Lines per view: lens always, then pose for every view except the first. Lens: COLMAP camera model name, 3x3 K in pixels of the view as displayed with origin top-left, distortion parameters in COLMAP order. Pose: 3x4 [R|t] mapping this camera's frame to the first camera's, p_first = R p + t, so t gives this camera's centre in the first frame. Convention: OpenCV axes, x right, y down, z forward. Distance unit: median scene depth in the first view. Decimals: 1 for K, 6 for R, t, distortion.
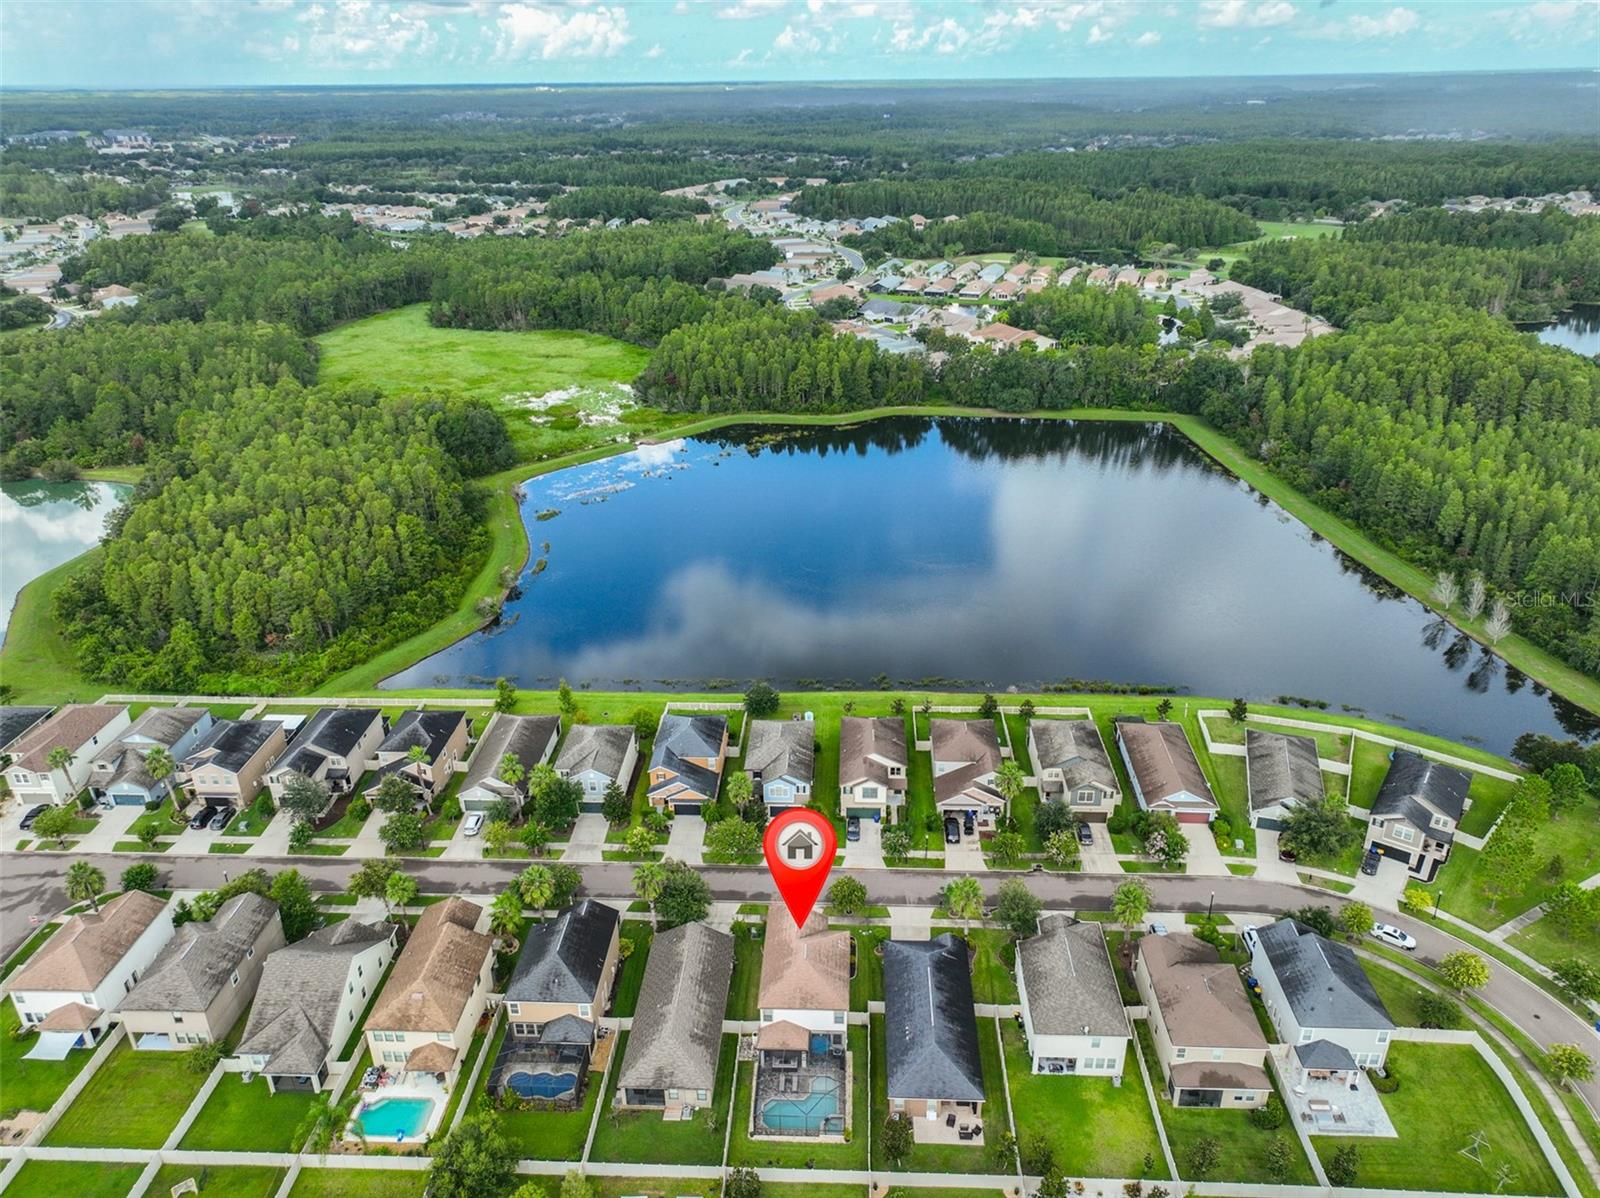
lens RADIAL K [[1110.4, 0, 800.0], [0, 1110.4, 599.0], [0, 0, 1]] dist [0.004150, 0.004951]
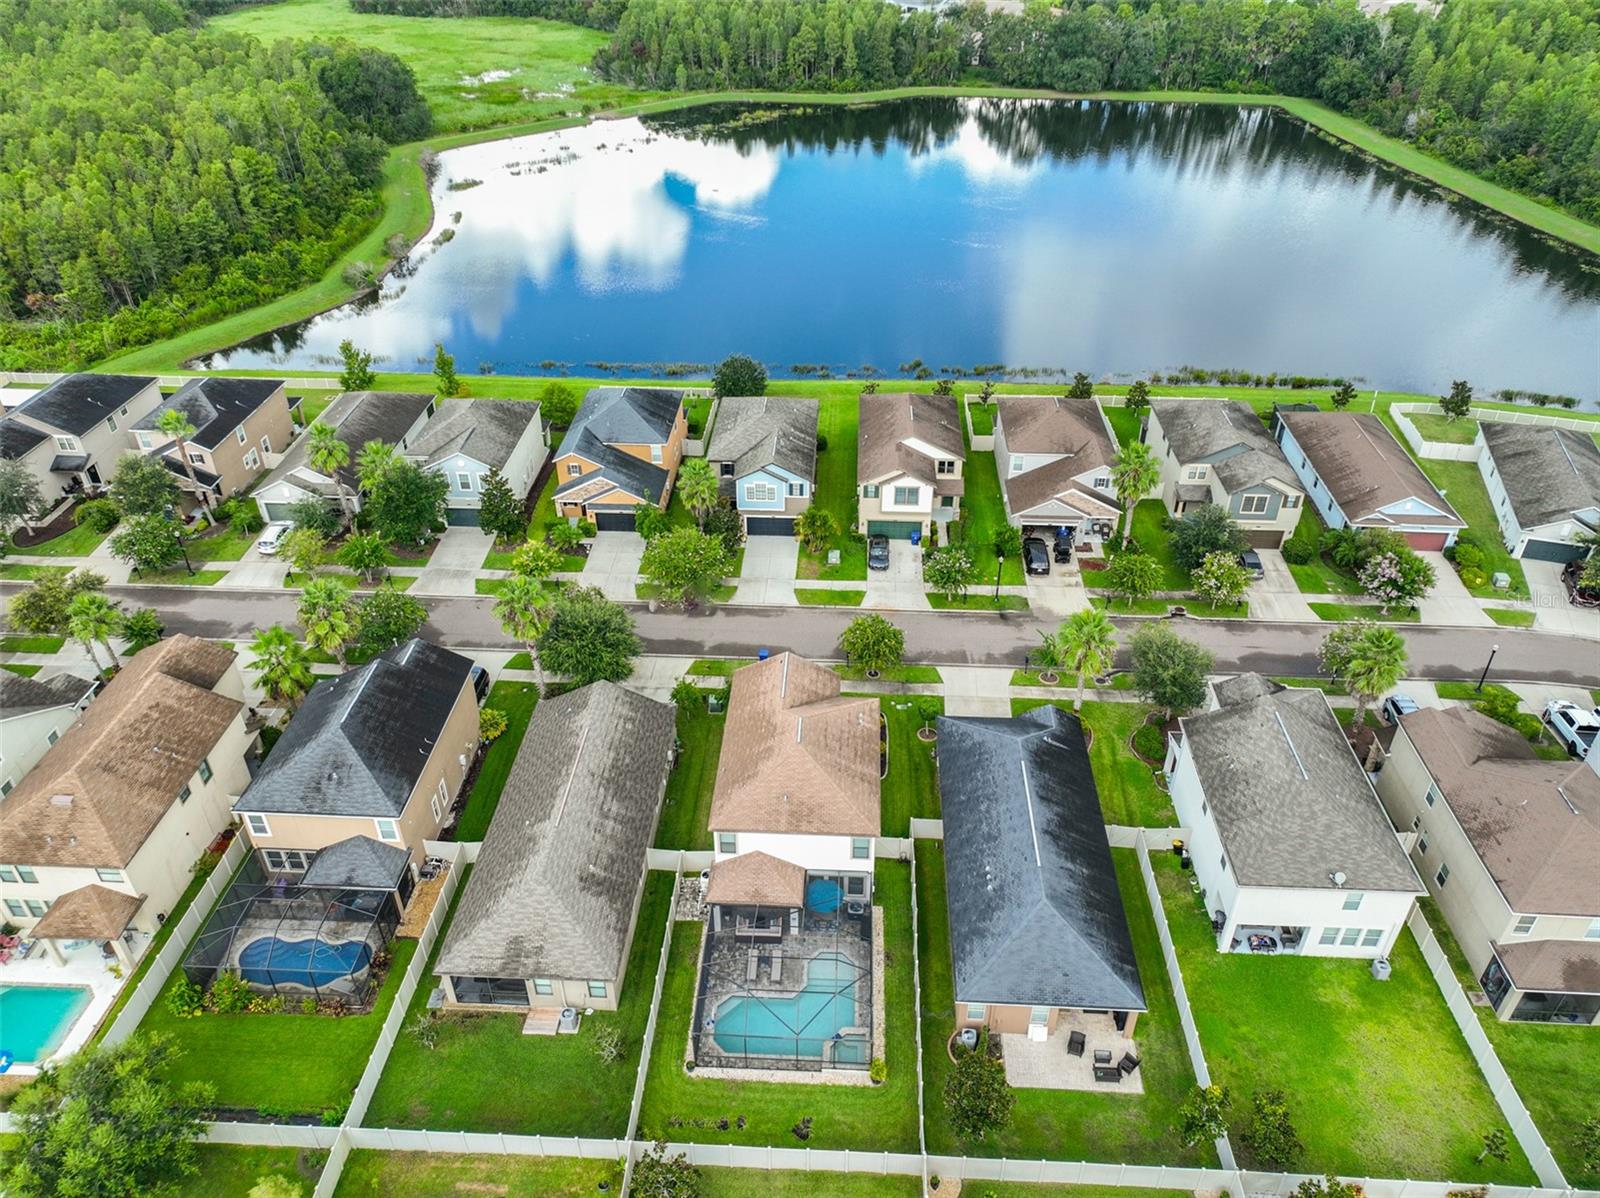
lens RADIAL K [[1110.4, 0, 800.0], [0, 1110.4, 599.0], [0, 0, 1]] dist [0.004150, 0.004951]
pose [[0.999919, 0.012511, 0.002212, 0.002414], [-0.012705, 0.986220, 0.164948, 0.128339], [-0.000118, -0.164963, 0.986300, 0.370674]]
